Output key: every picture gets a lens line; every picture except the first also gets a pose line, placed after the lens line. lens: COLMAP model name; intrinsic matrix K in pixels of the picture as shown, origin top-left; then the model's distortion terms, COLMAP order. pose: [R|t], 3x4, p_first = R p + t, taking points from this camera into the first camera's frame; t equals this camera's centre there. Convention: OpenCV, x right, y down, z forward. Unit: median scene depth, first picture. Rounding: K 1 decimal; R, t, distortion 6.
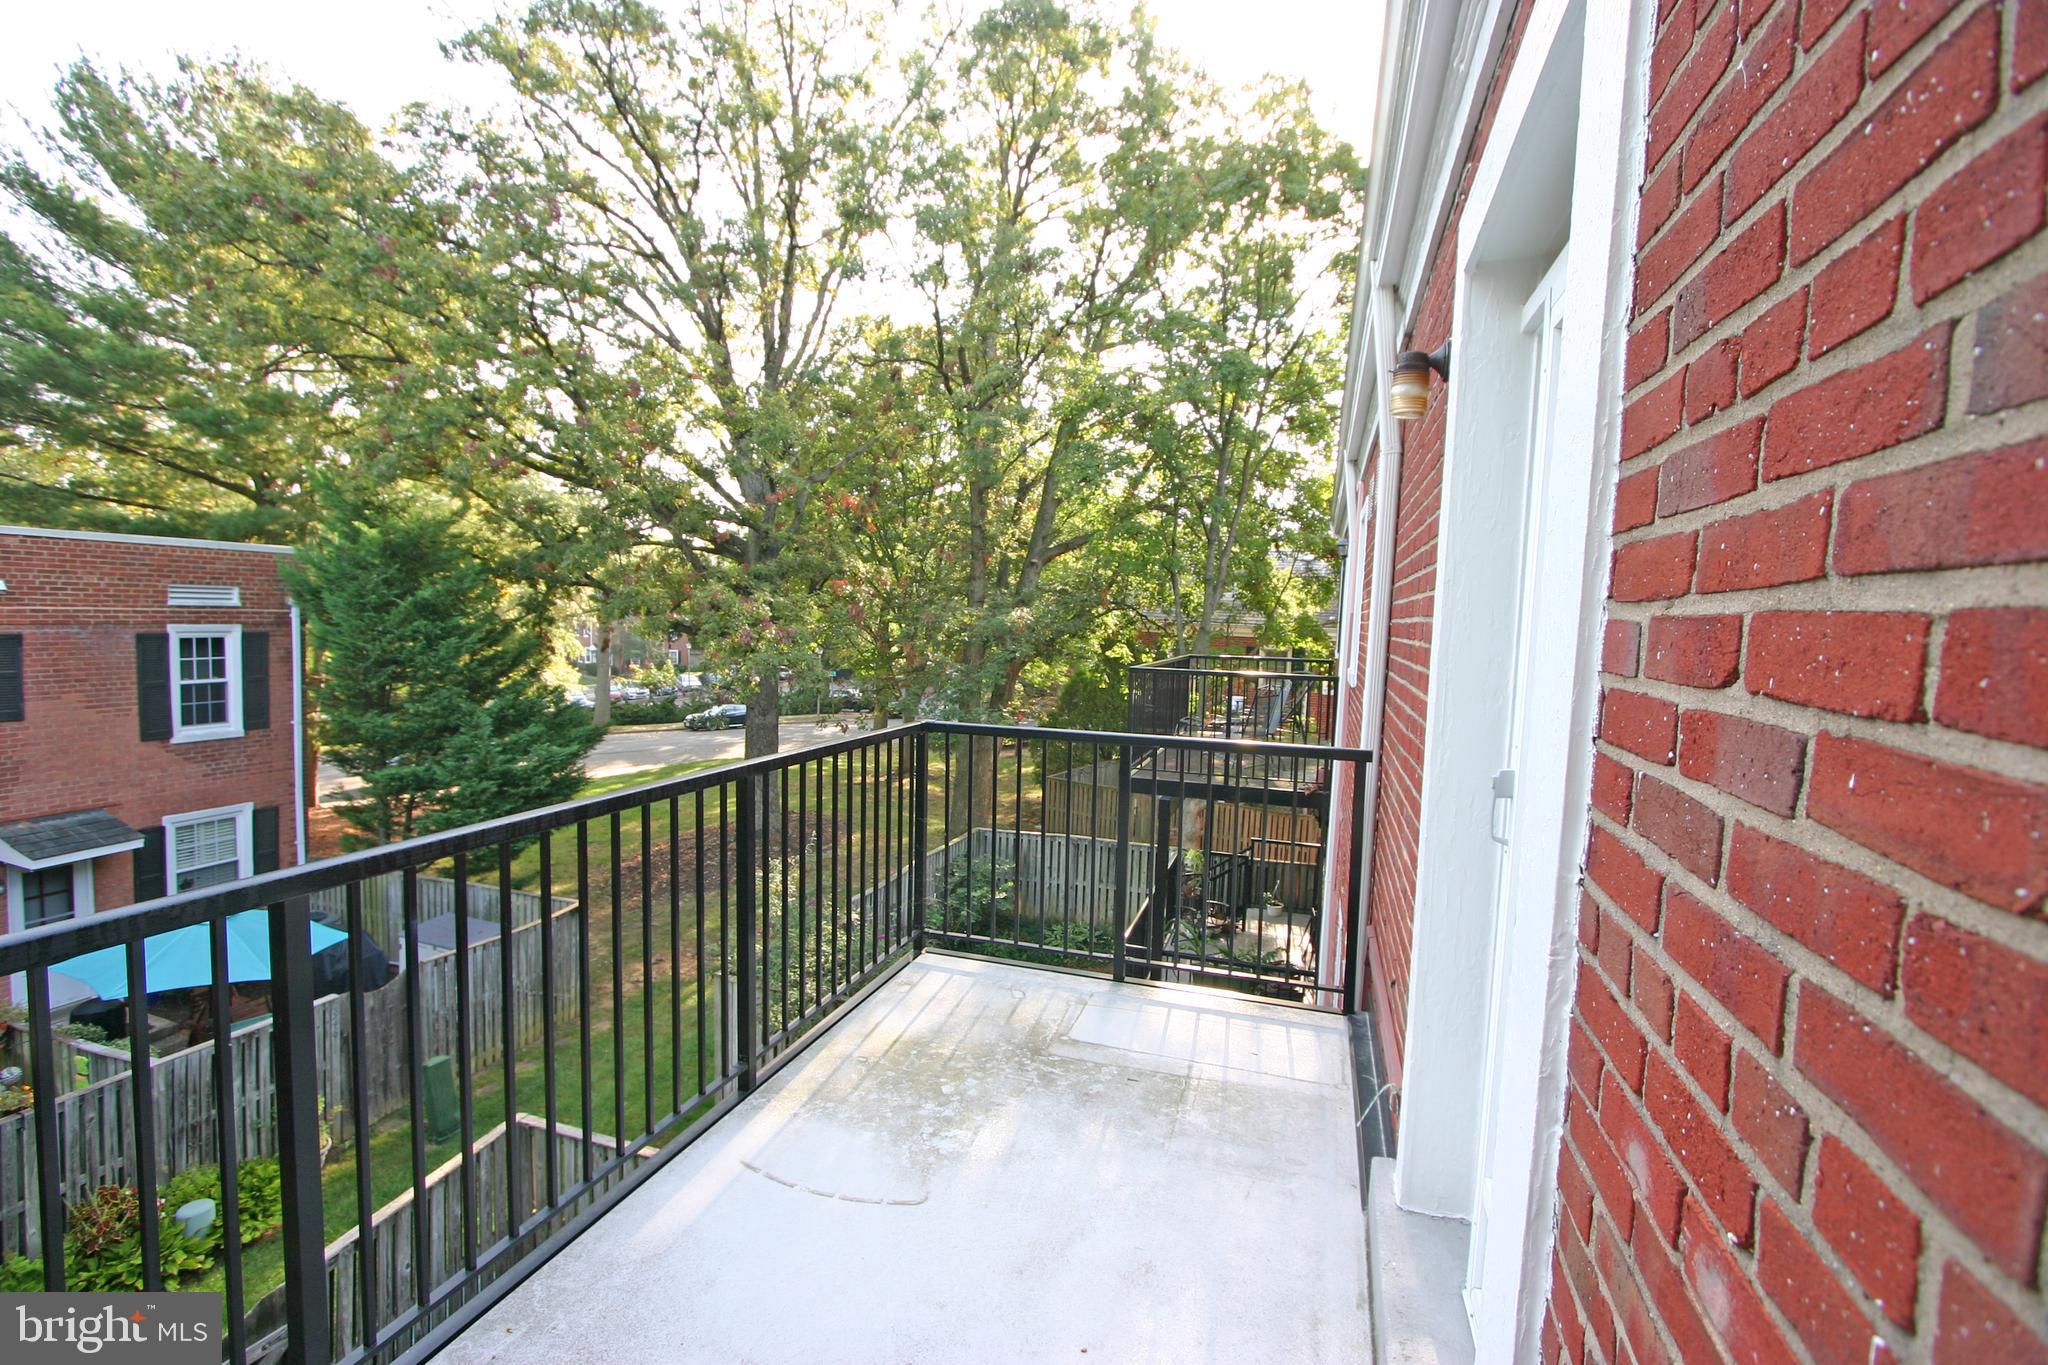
lens RADIAL K [[926.8, 0, 1017.2], [0, 926.8, 686.2], [0, 0, 1]] dist [-0.009867, -0.000113]
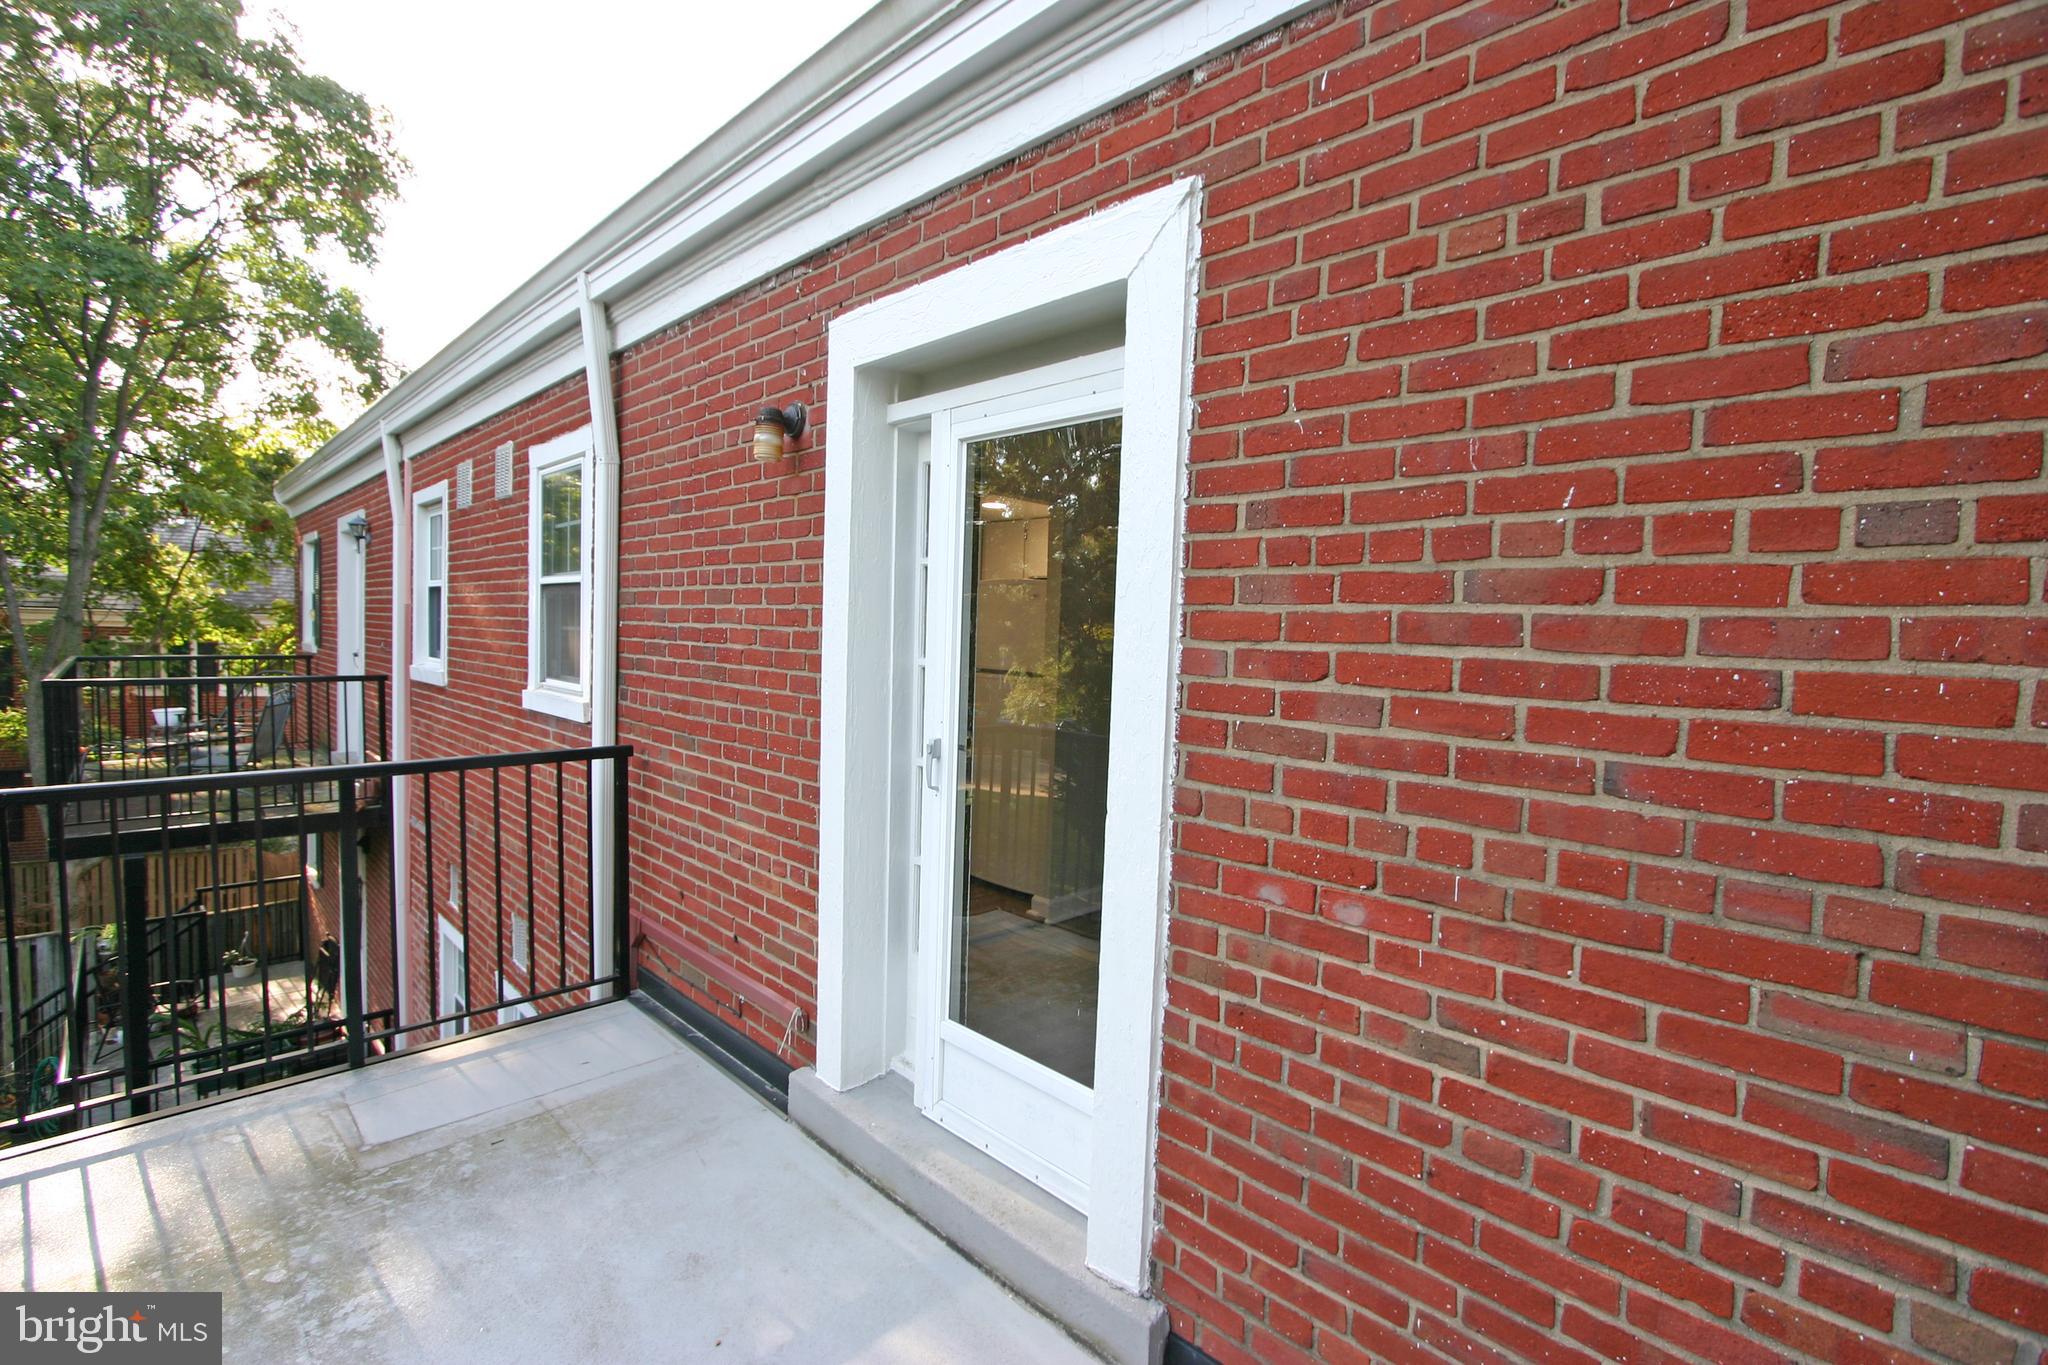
lens RADIAL K [[921.0, 0, 1017.4], [0, 921.0, 682.3], [0, 0, 1]] dist [-0.007325, 0.000081]
pose [[0.461083, -0.069364, 0.884642, -0.147511], [0.055382, 0.997246, 0.049328, -0.013353], [-0.885627, 0.026249, 0.463654, 0.046756]]
